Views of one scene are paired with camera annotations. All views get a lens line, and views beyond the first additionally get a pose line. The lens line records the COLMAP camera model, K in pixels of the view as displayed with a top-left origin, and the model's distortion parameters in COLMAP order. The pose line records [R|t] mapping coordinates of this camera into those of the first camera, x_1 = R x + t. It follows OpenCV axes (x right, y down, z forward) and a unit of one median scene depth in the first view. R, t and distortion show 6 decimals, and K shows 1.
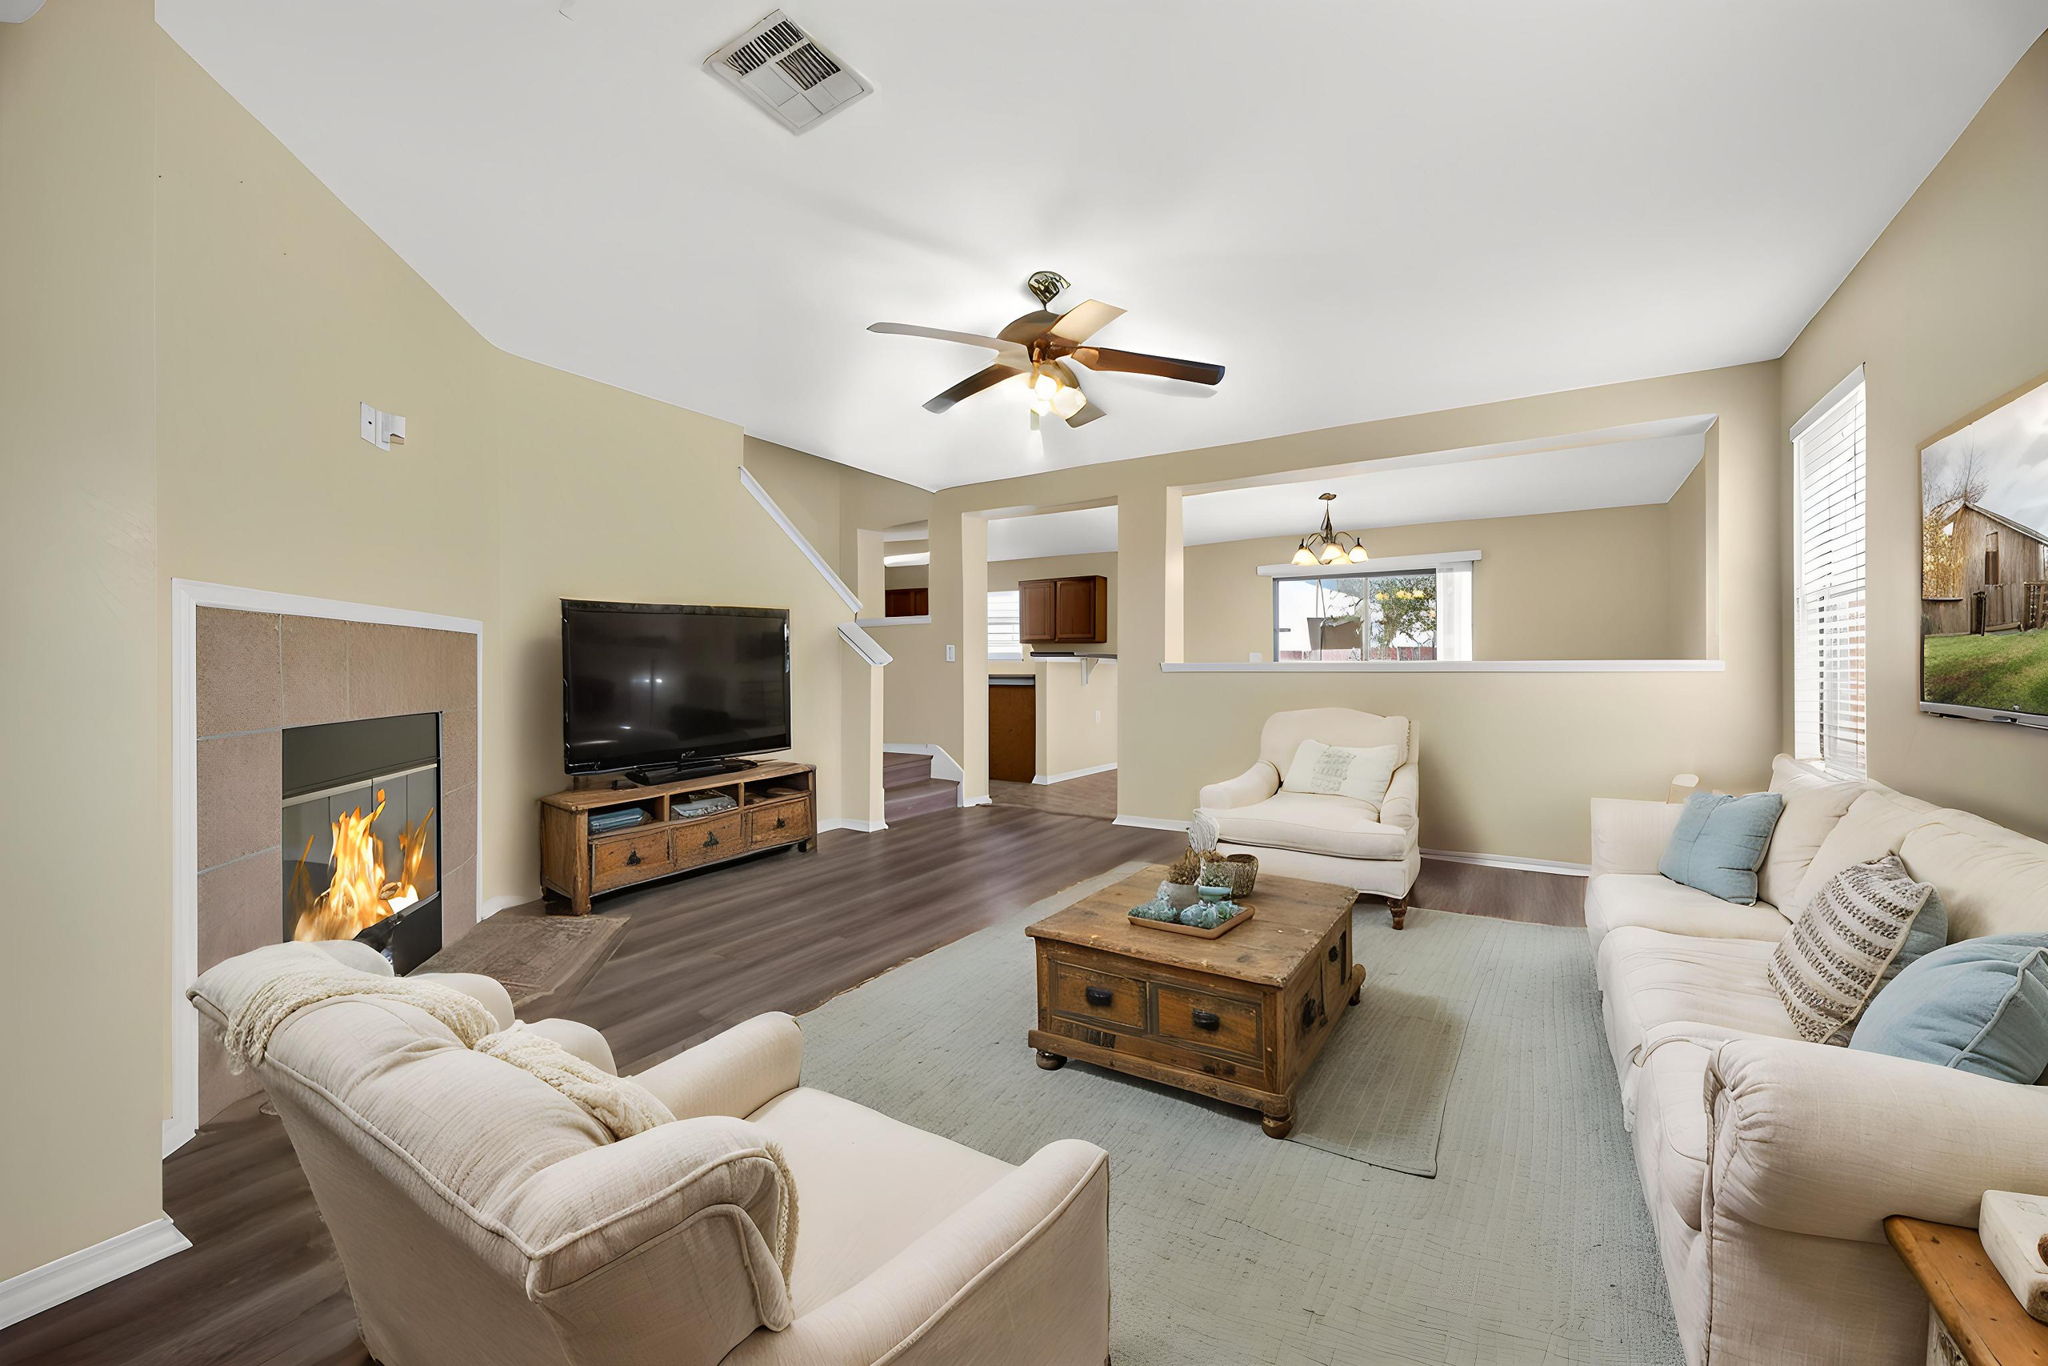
lens RADIAL K [[812.5, 0, 1014.8], [0, 812.5, 675.9], [0, 0, 1]] dist [0.022109, -0.000136]
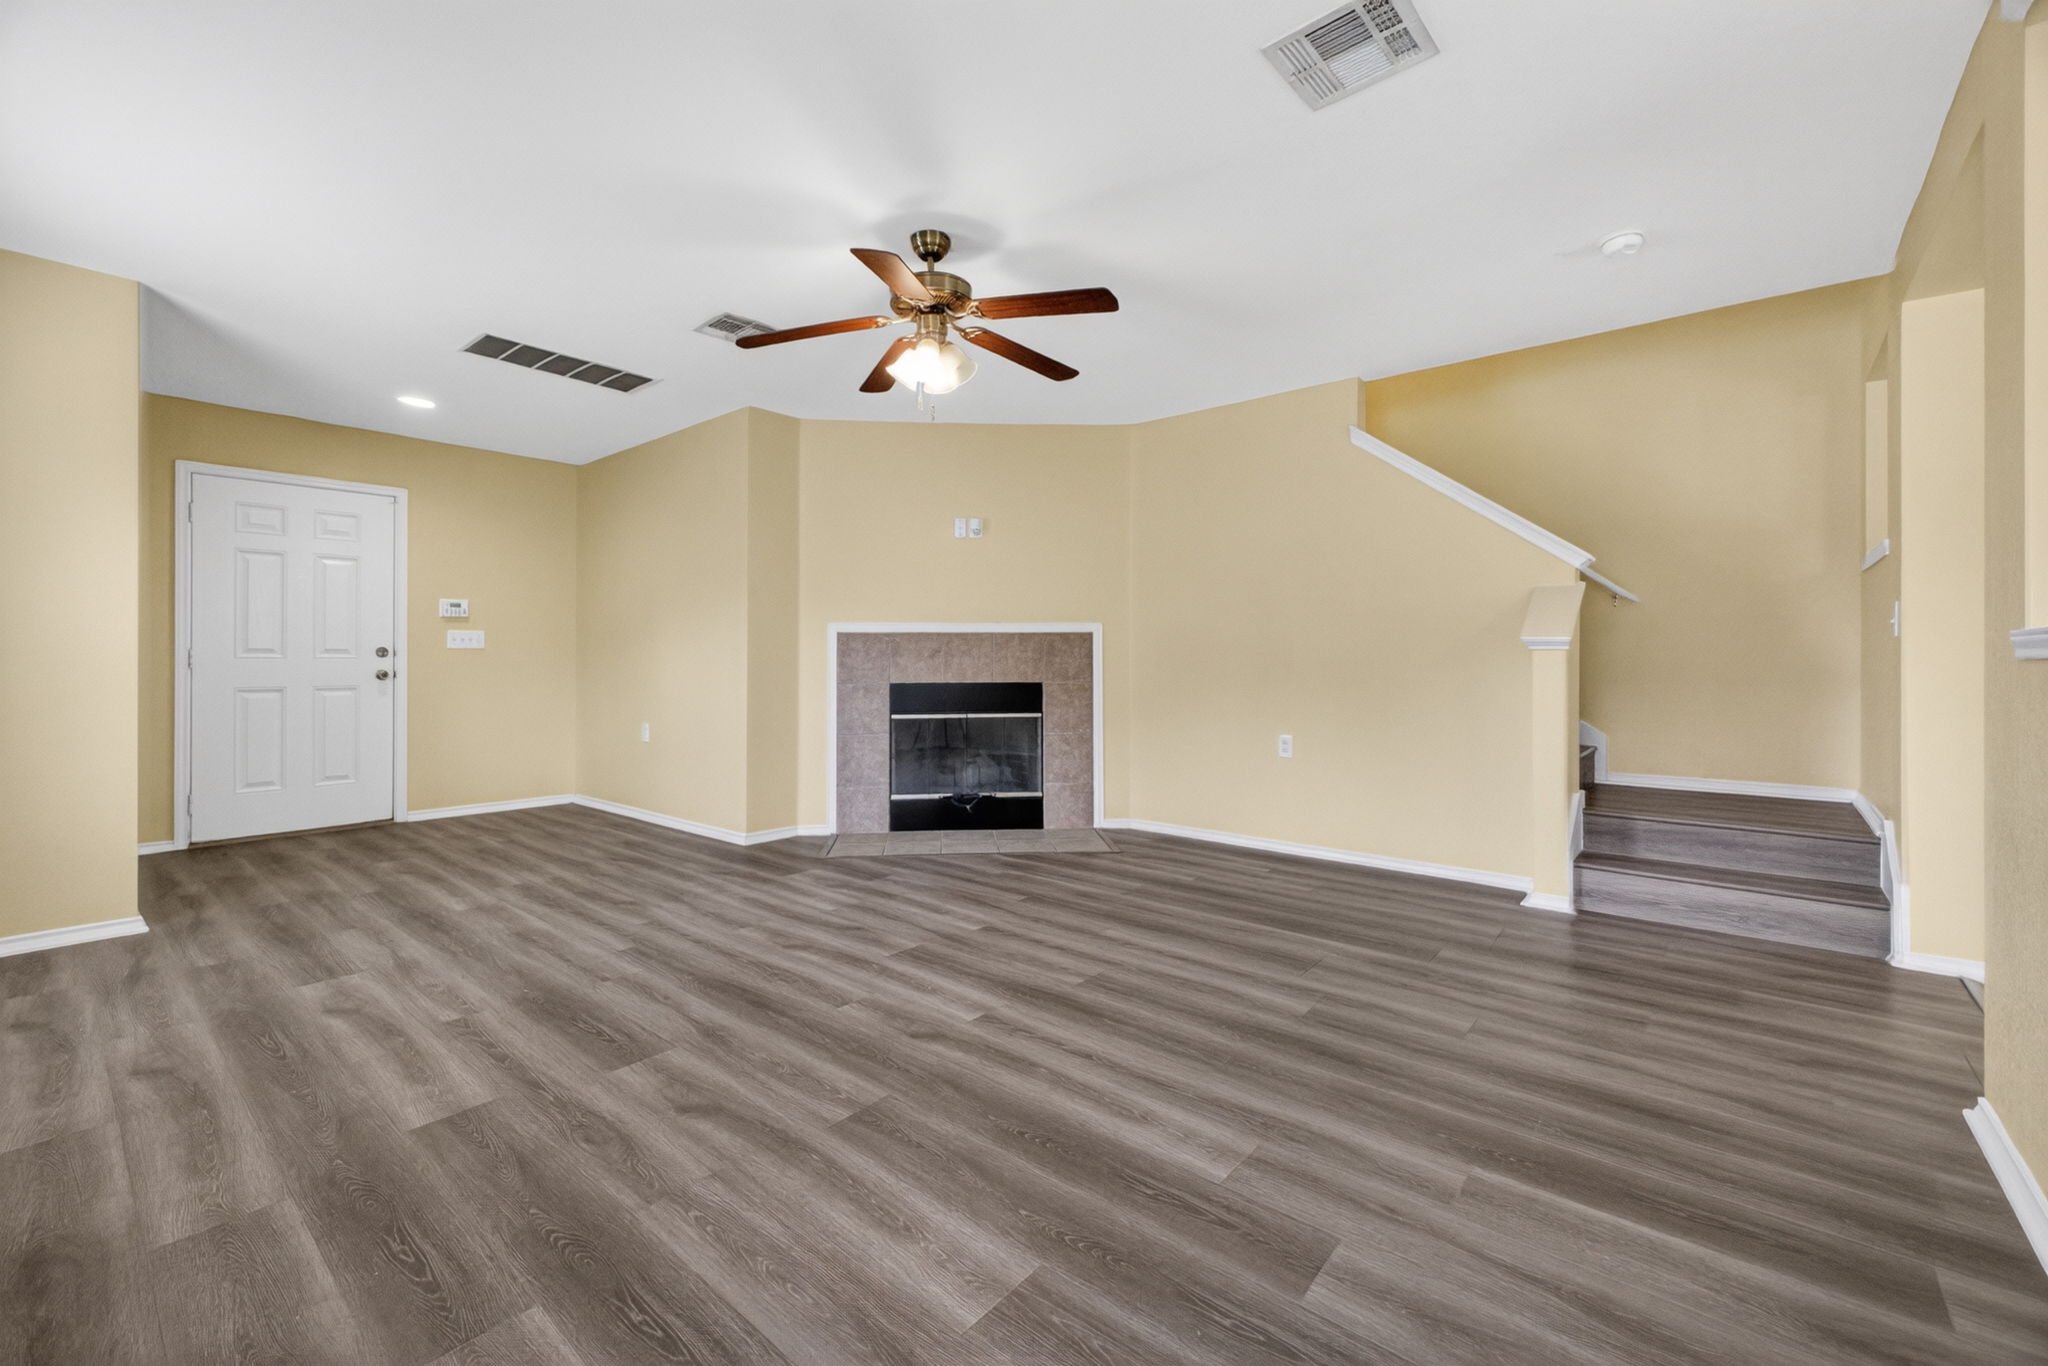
lens RADIAL K [[846.3, 0, 1014.2], [0, 846.3, 656.6], [0, 0, 1]] dist [0.012691, -0.000041]
pose [[-0.149540, -0.002165, -0.988753, 0.981499], [-0.004575, 0.999988, -0.001497, -0.005778], [0.988745, 0.004300, -0.149548, 1.231489]]
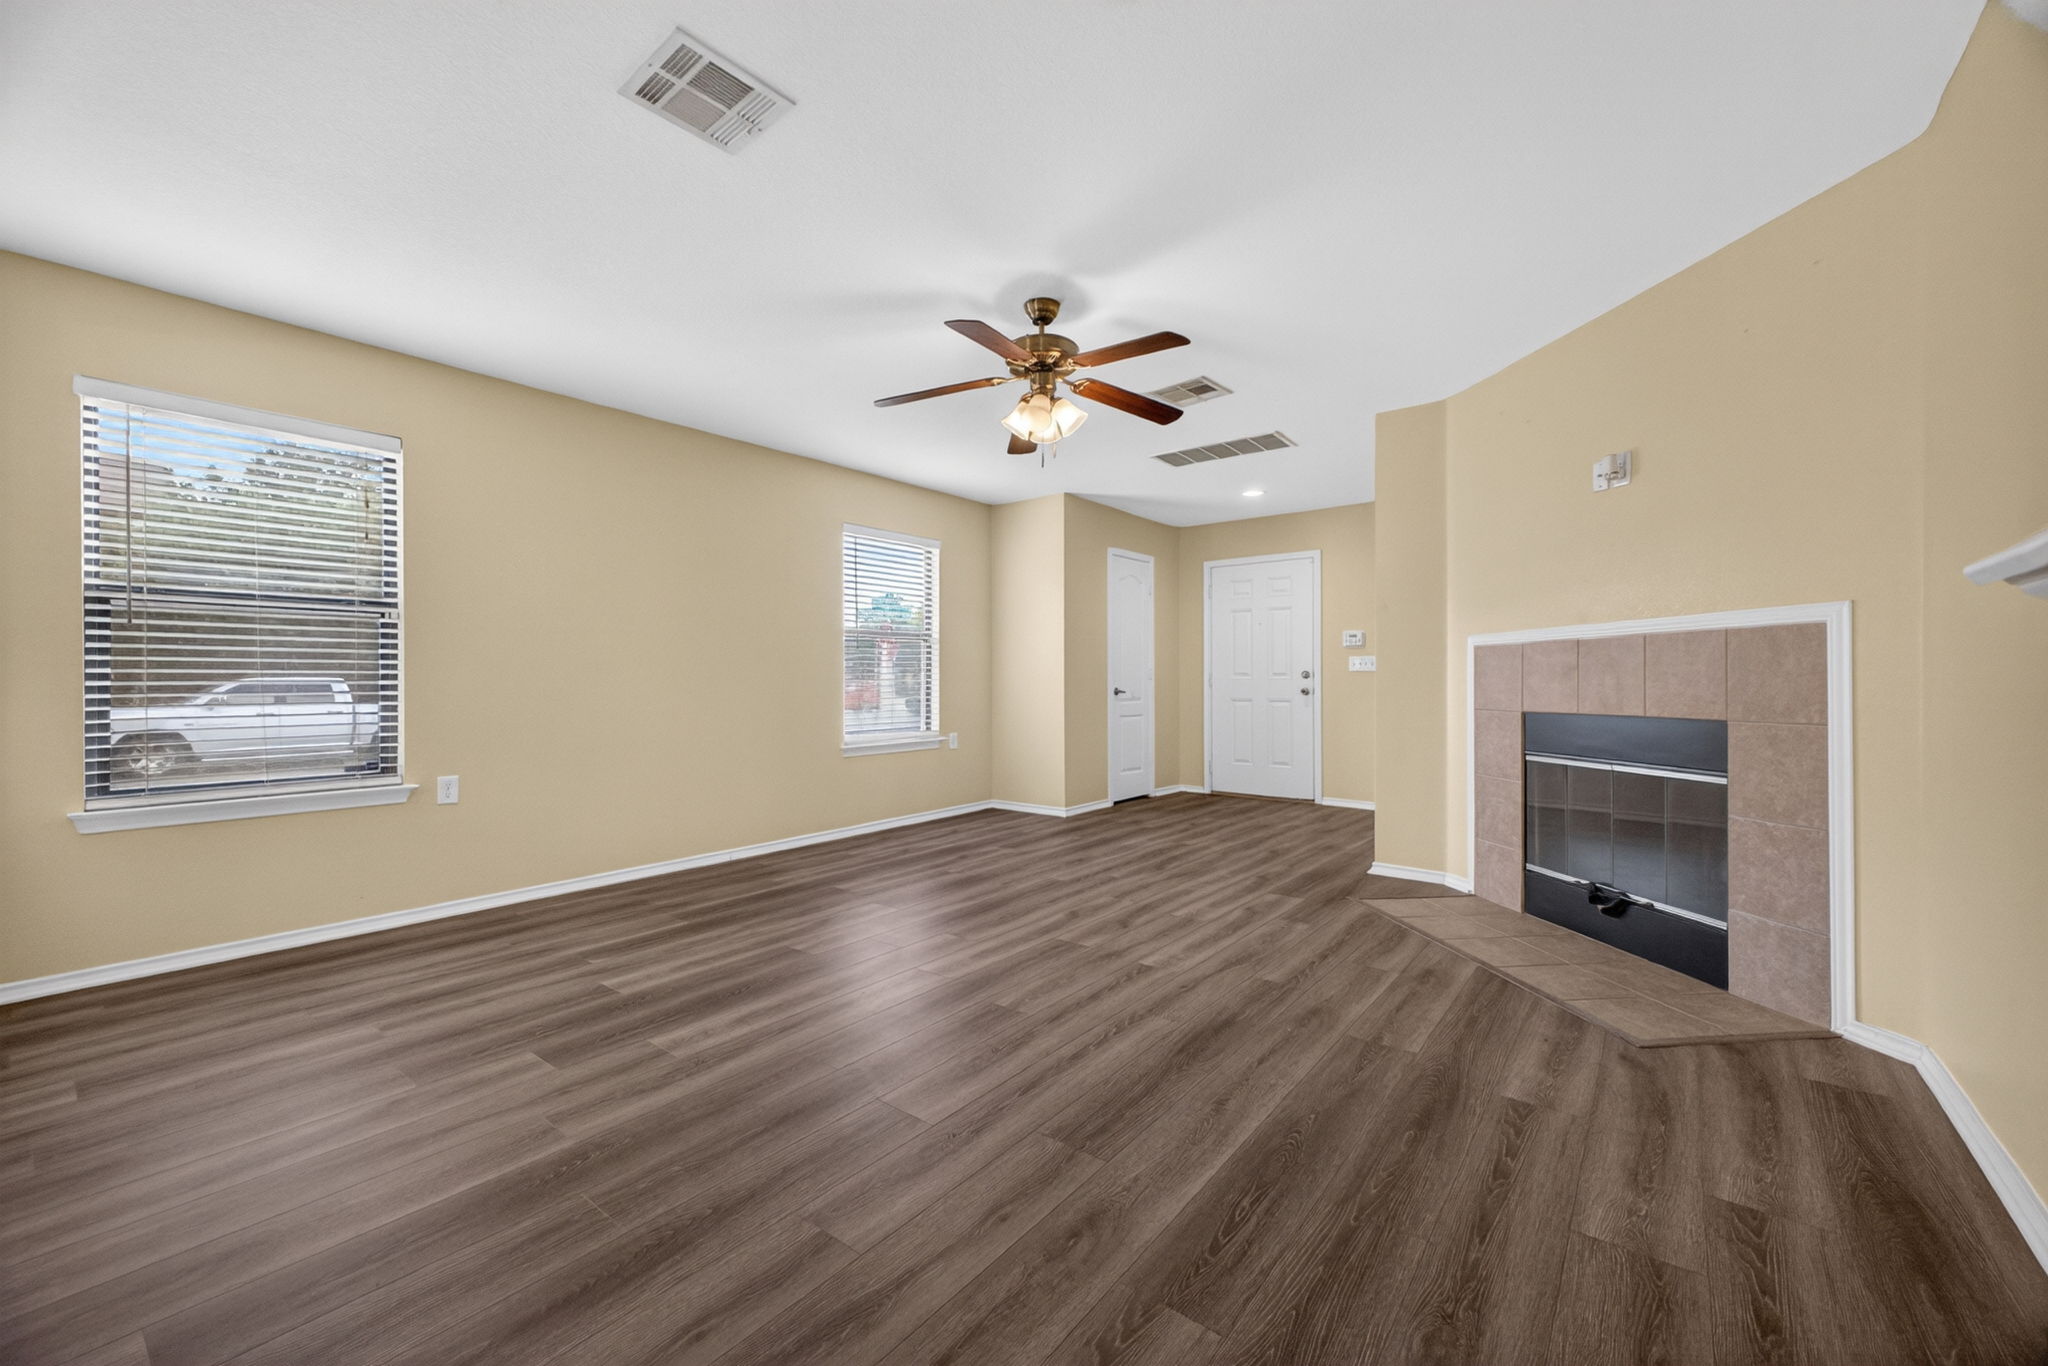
lens RADIAL K [[812.5, 0, 1014.8], [0, 812.5, 675.9], [0, 0, 1]] dist [0.022109, -0.000136]
pose [[-0.992732, 0.005931, 0.120199, -0.050772], [0.005816, 0.999982, -0.001301, -0.009928], [-0.120205, -0.000592, -0.992749, 2.032652]]
